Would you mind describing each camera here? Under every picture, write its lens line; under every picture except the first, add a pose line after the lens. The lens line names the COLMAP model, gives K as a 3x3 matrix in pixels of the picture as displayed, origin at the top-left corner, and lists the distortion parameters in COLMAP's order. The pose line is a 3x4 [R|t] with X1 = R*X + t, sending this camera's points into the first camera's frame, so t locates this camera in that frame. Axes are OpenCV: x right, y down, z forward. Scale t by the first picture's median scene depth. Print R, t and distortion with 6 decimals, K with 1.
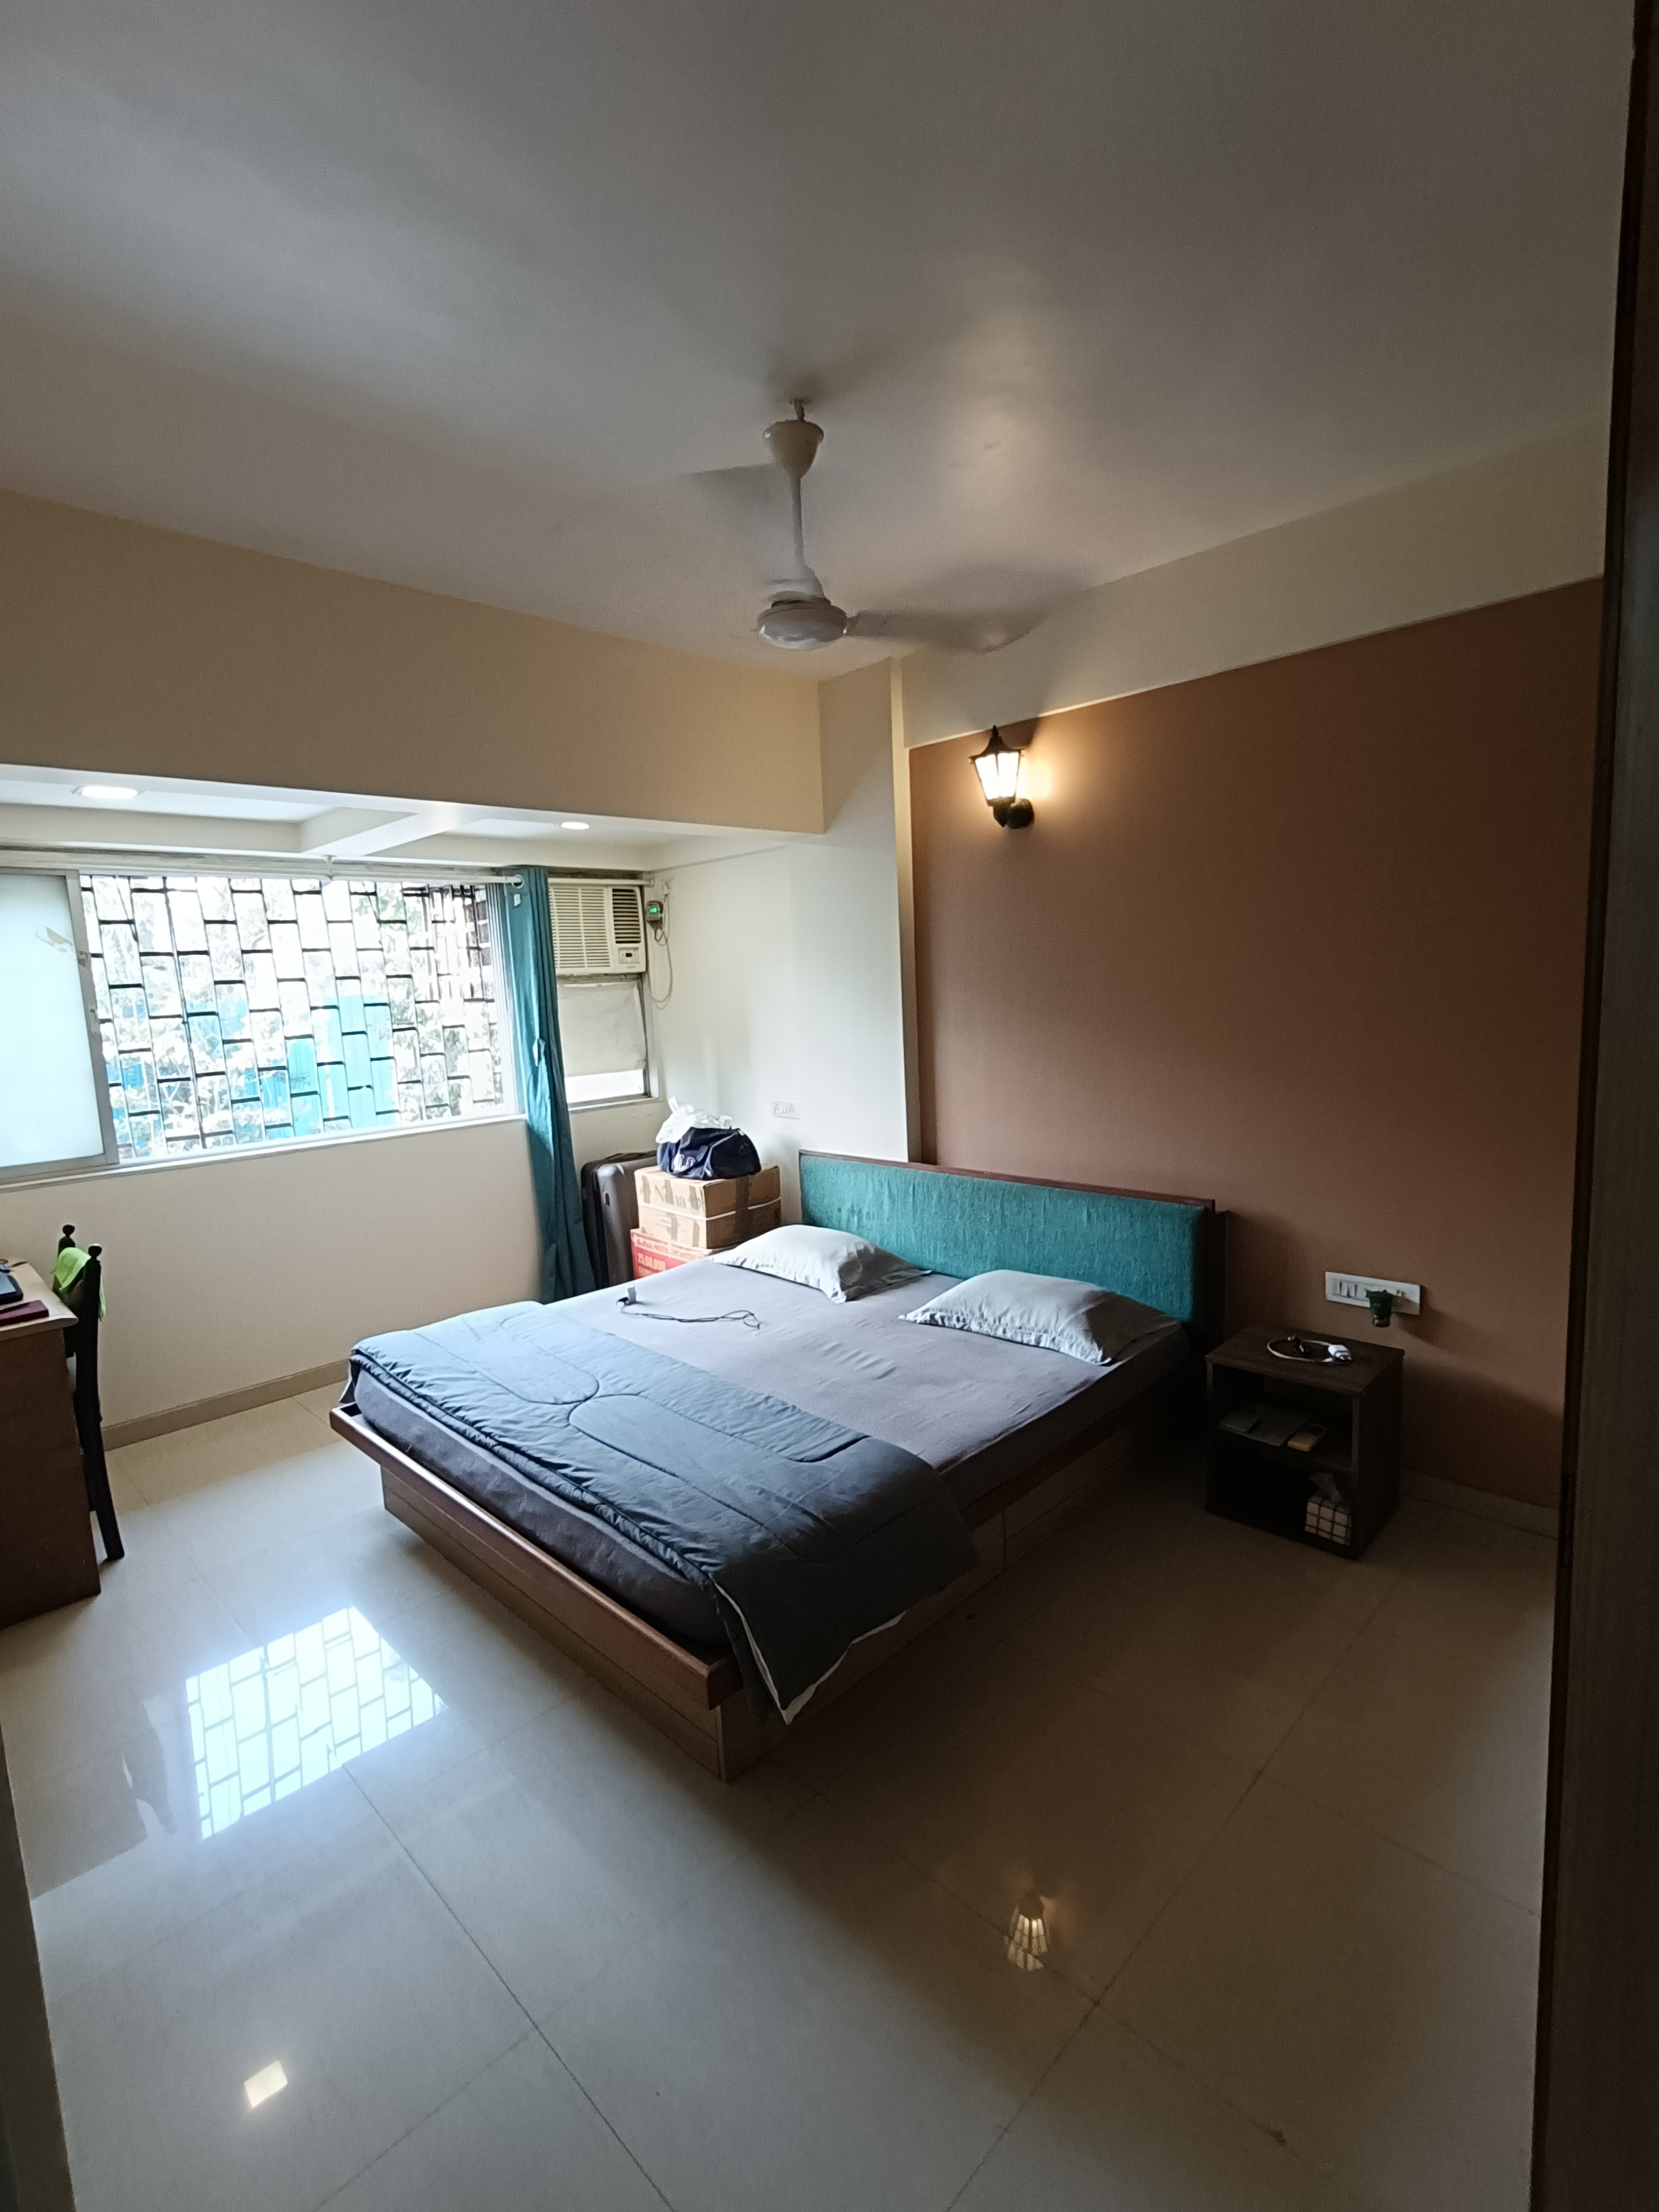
lens RADIAL K [[1028.9, 0, 826.3], [0, 1028.9, 1110.9], [0, 0, 1]] dist [0.000246, -0.000096]
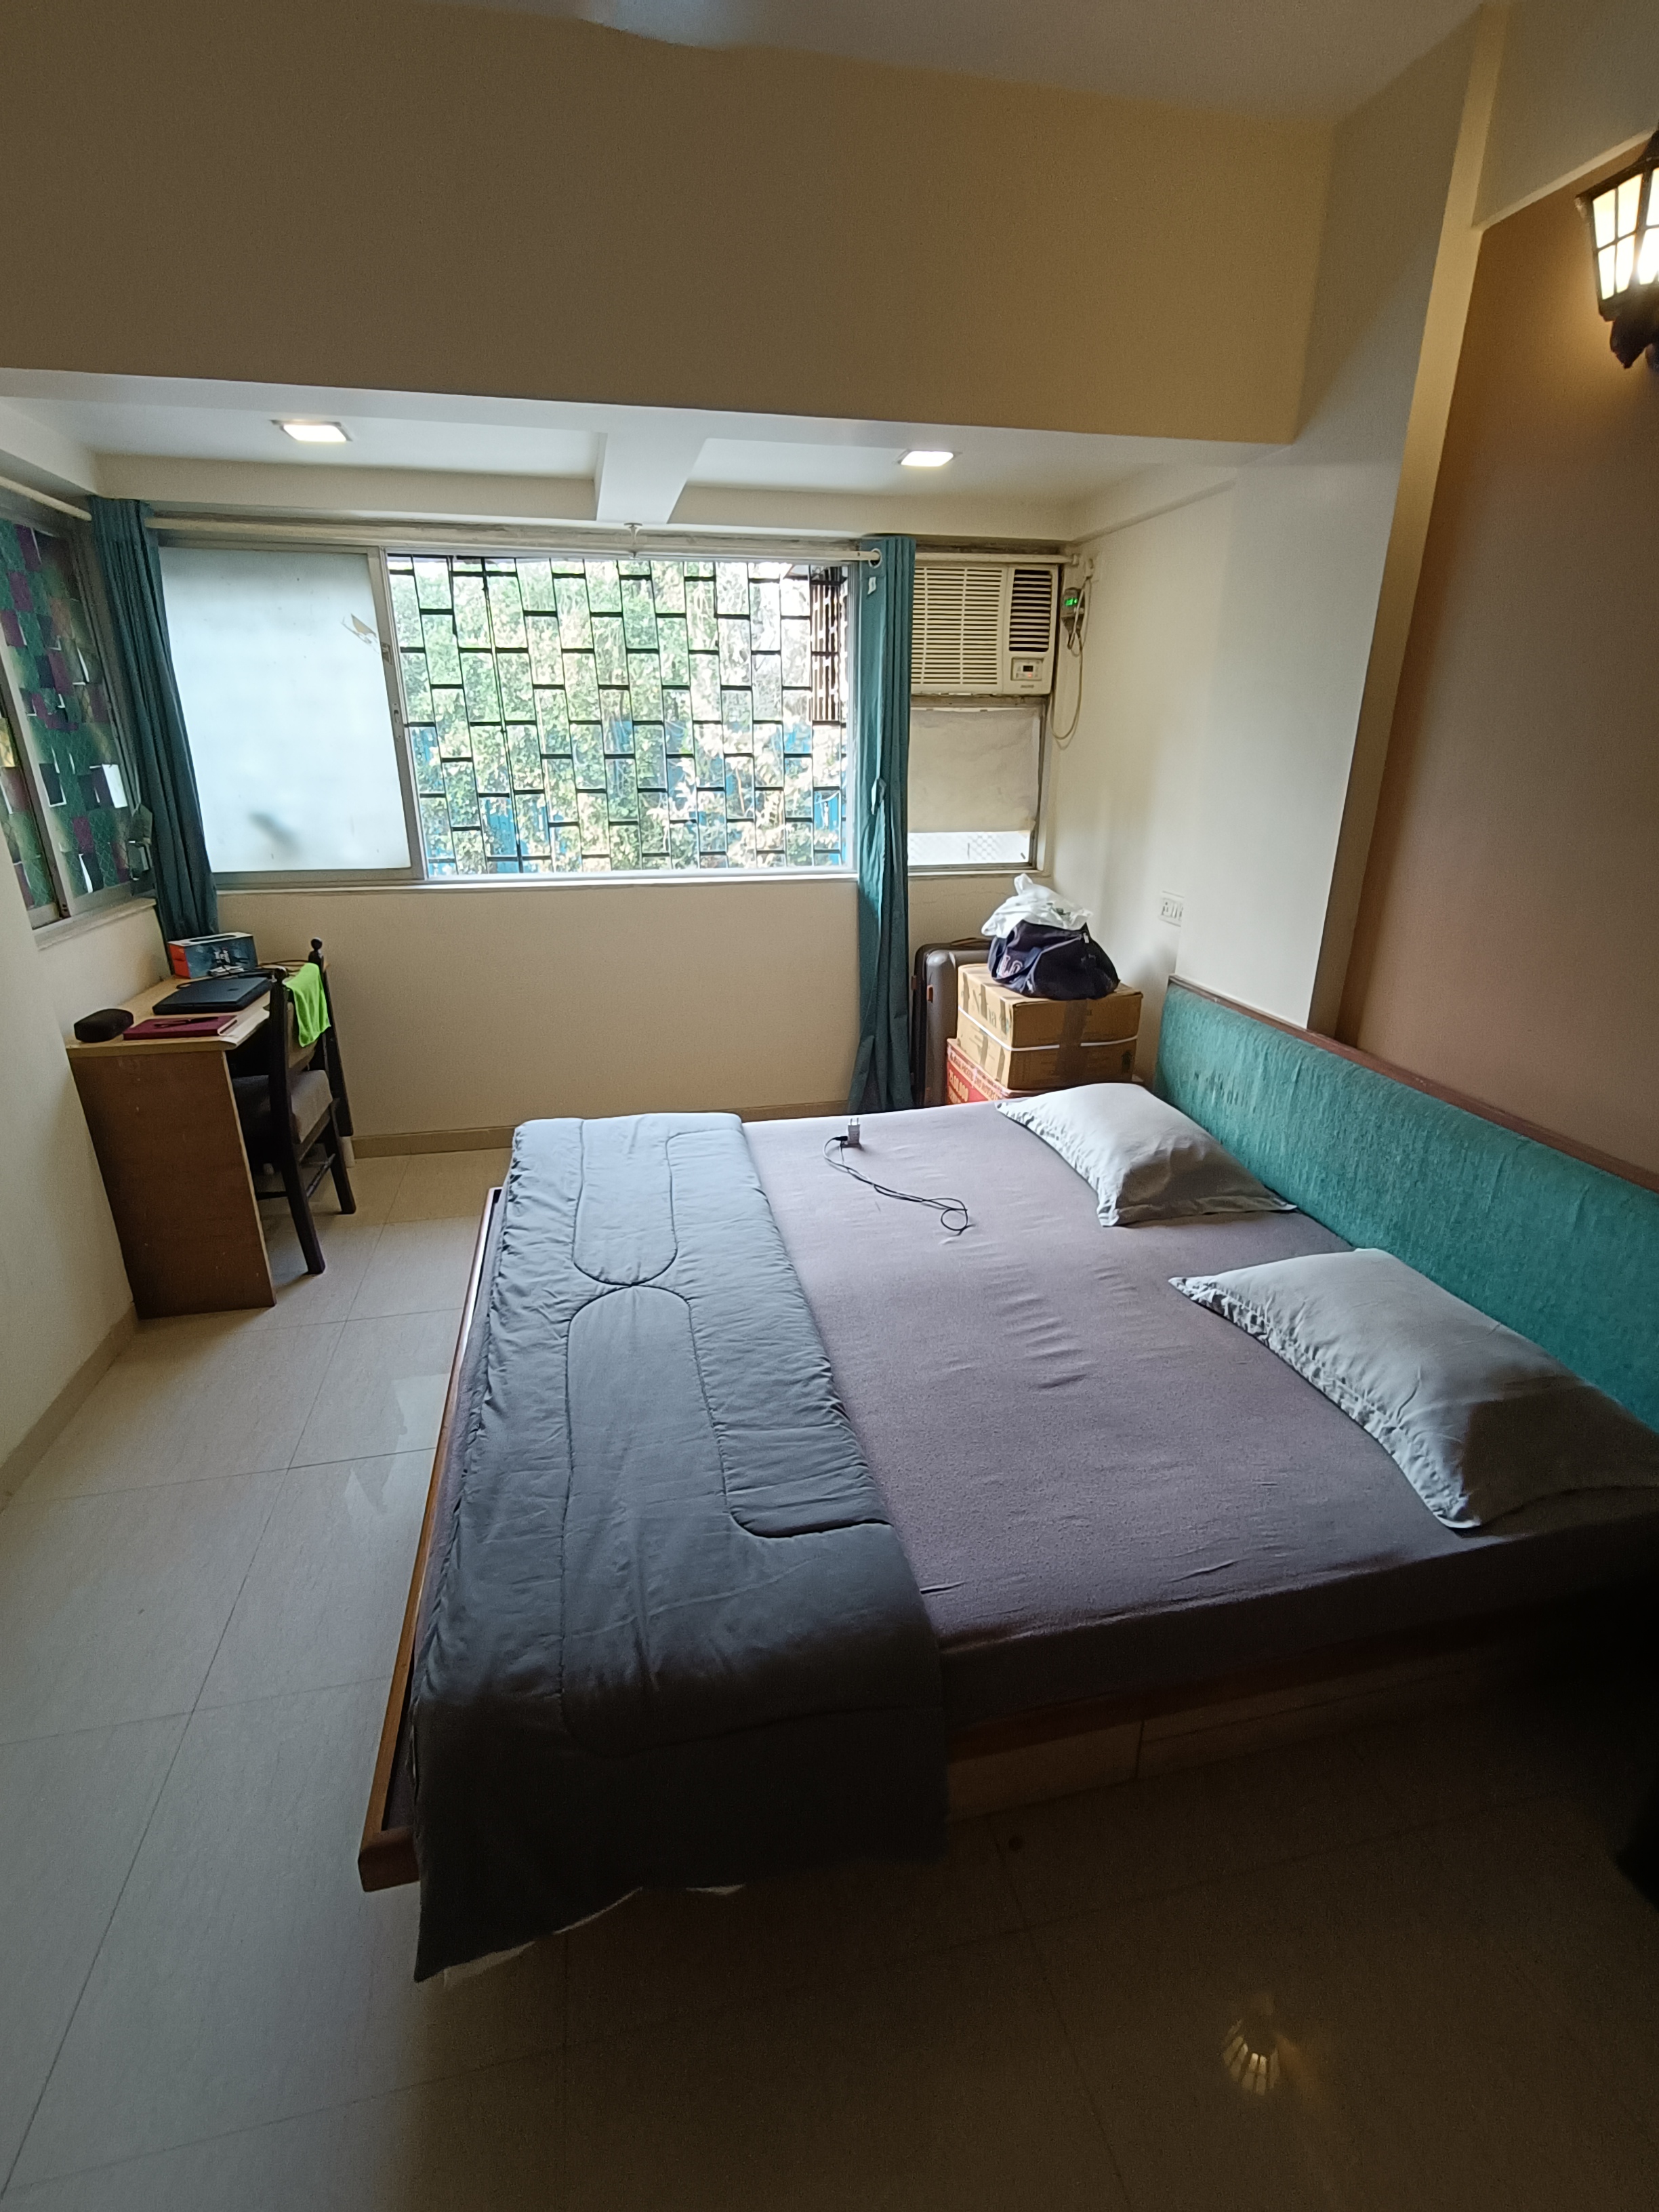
lens RADIAL K [[1028.9, 0, 826.3], [0, 1028.9, 1110.9], [0, 0, 1]] dist [0.000246, -0.000096]
pose [[0.841660, 0.230755, -0.488223, 0.150068], [-0.107969, 0.957755, 0.266547, -0.036762], [0.529105, -0.171629, 0.831018, 0.325181]]
